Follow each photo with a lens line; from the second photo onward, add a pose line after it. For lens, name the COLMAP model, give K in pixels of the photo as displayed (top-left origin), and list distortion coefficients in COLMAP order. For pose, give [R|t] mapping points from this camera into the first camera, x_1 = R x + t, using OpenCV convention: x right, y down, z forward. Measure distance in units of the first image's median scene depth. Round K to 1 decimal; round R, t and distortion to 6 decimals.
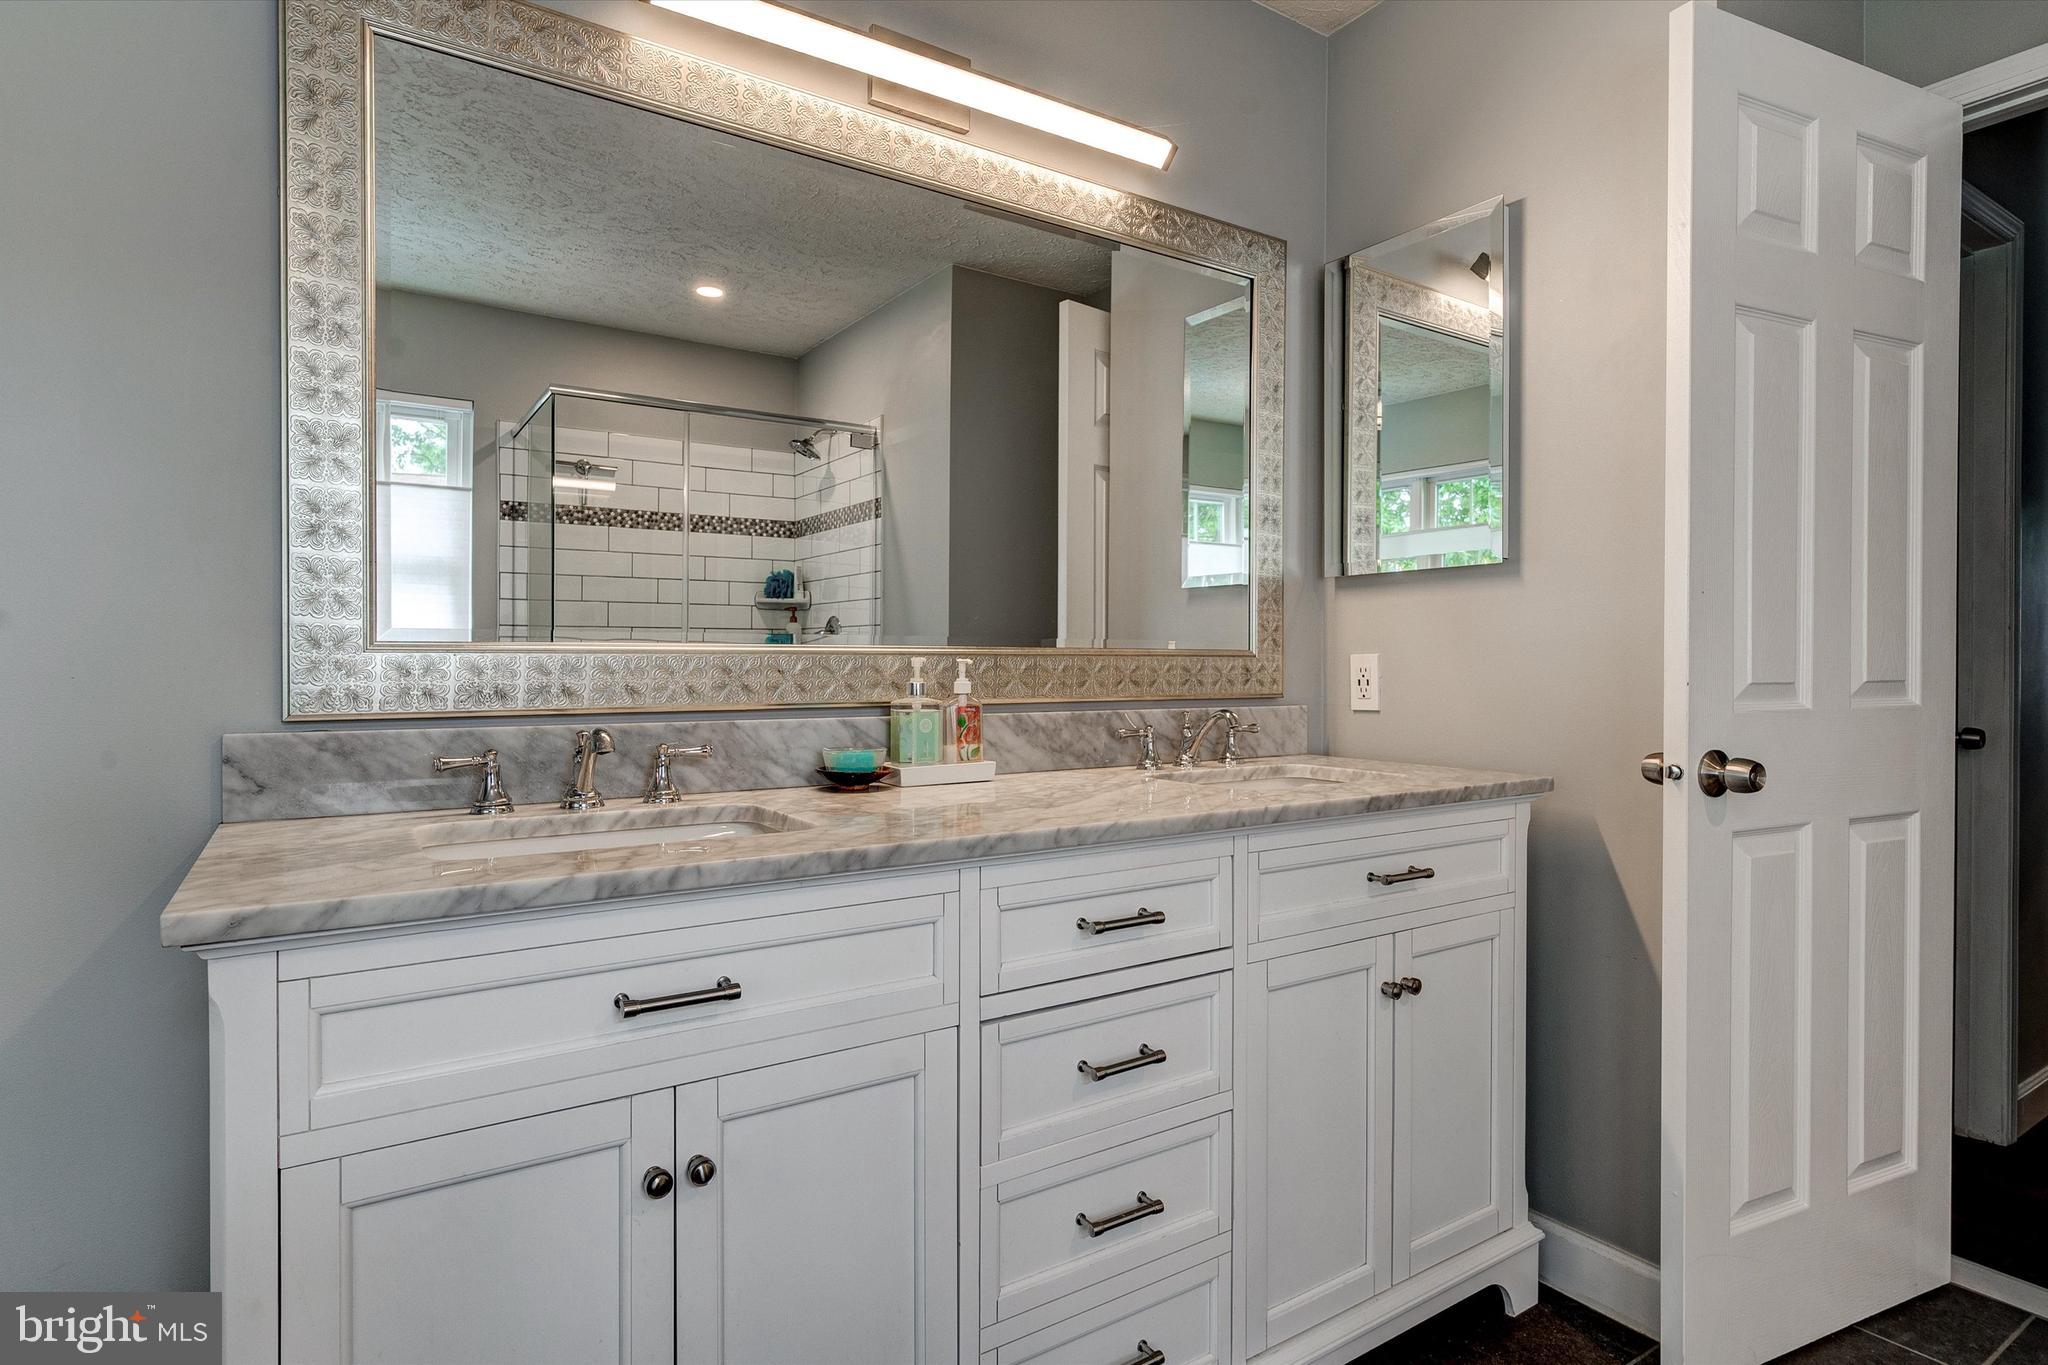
lens RADIAL K [[955.2, 0, 1024.0], [0, 955.2, 682.5], [0, 0, 1]] dist [-0.002149, 0.000378]
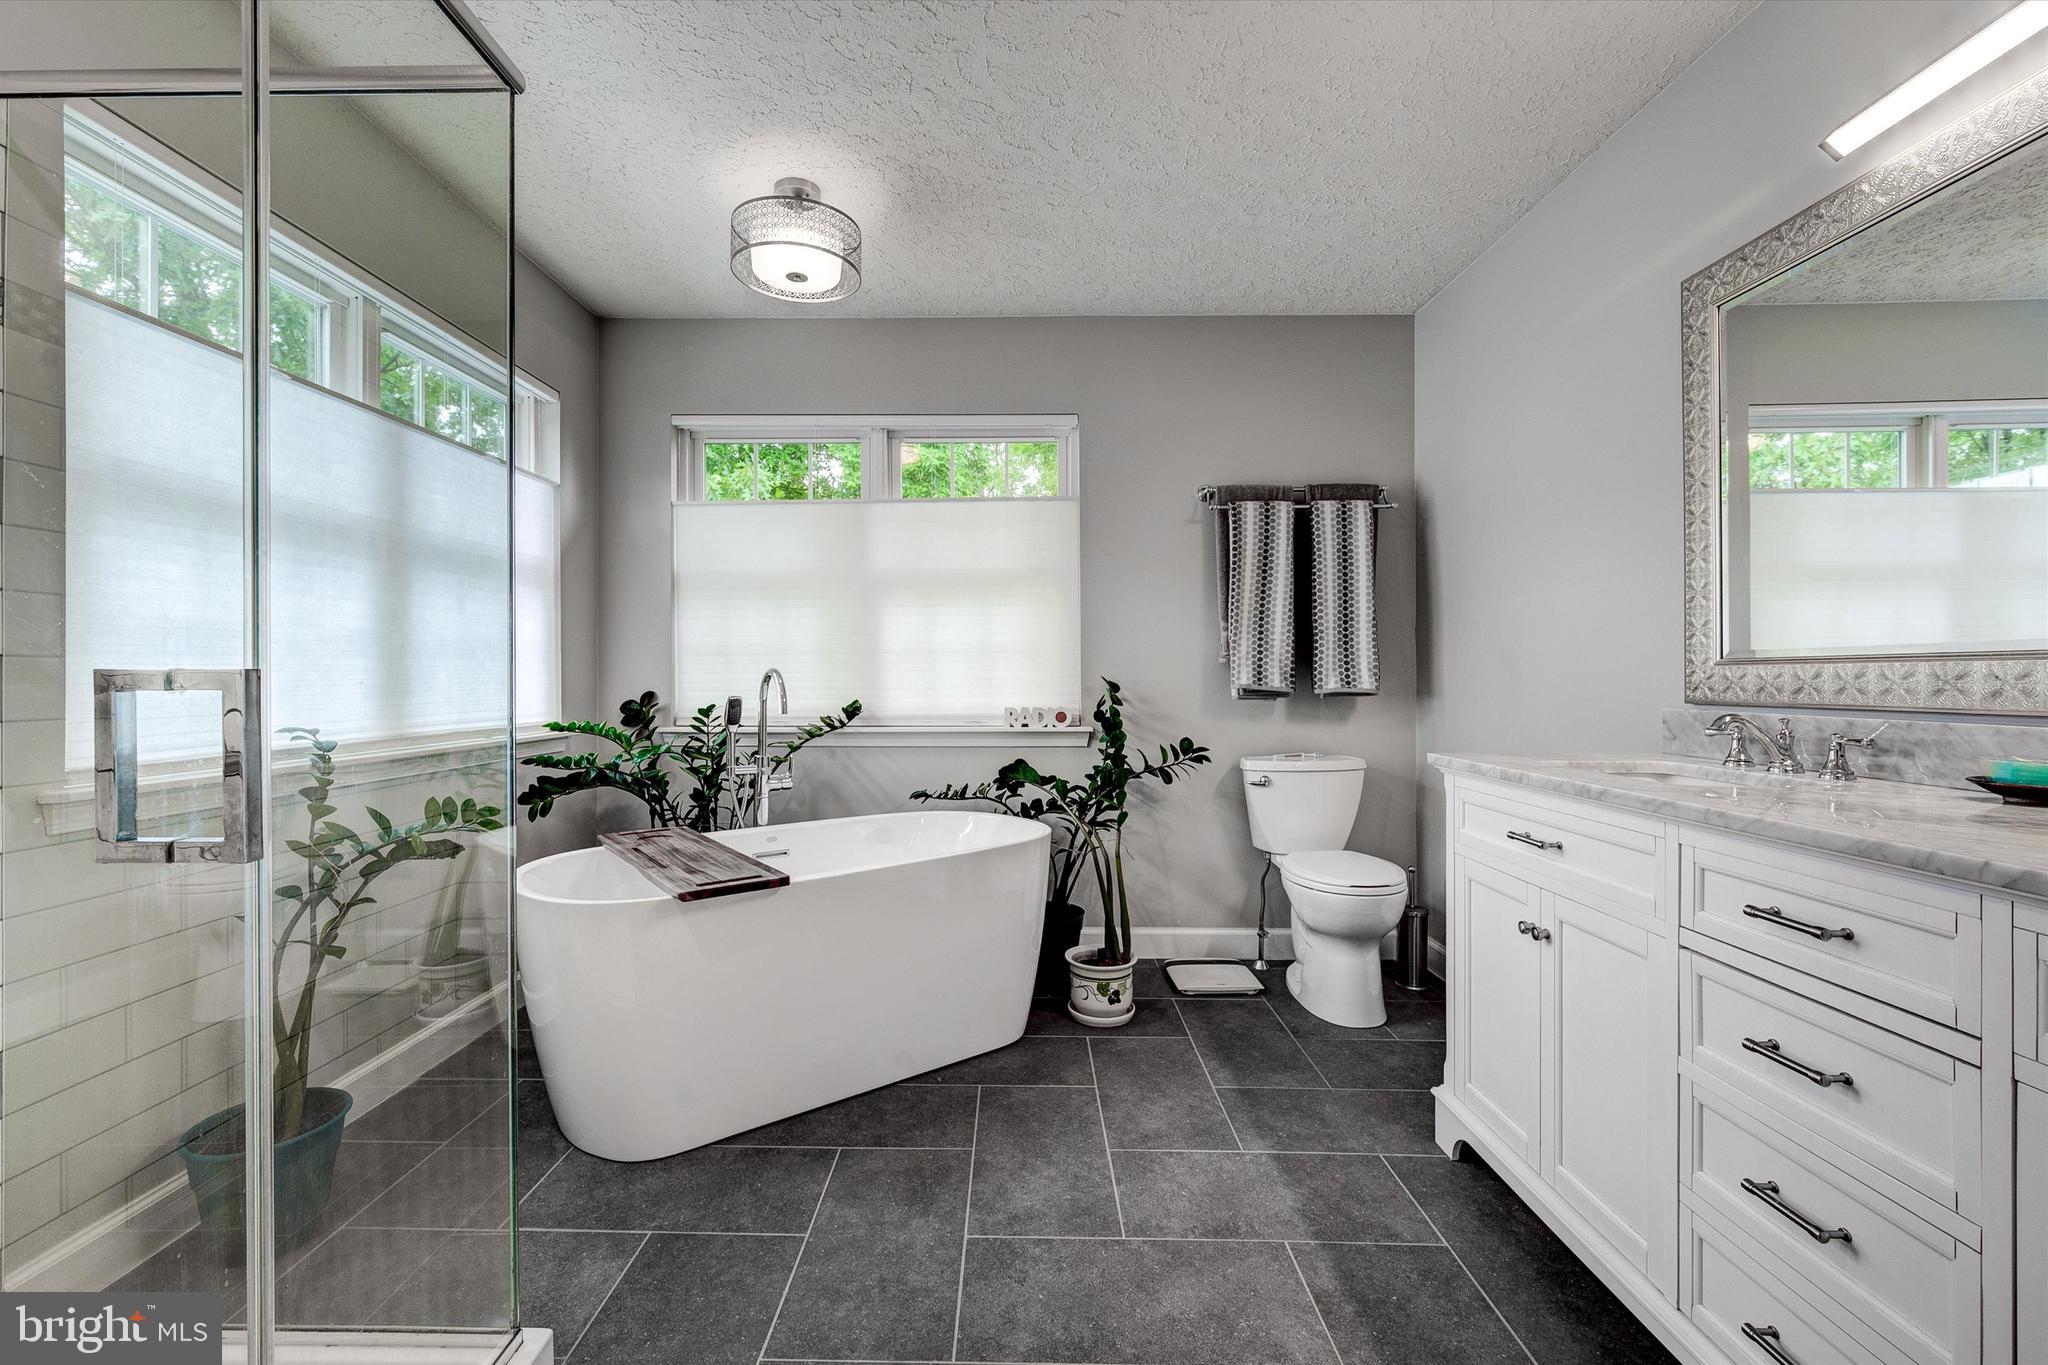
lens RADIAL K [[955.2, 0, 1024.0], [0, 955.2, 682.5], [0, 0, 1]] dist [-0.002149, 0.000378]
pose [[-0.506143, 0.009554, -0.862397, 1.293746], [-0.005793, 0.999878, 0.014477, -0.015612], [0.862430, 0.012323, -0.506026, 0.742440]]
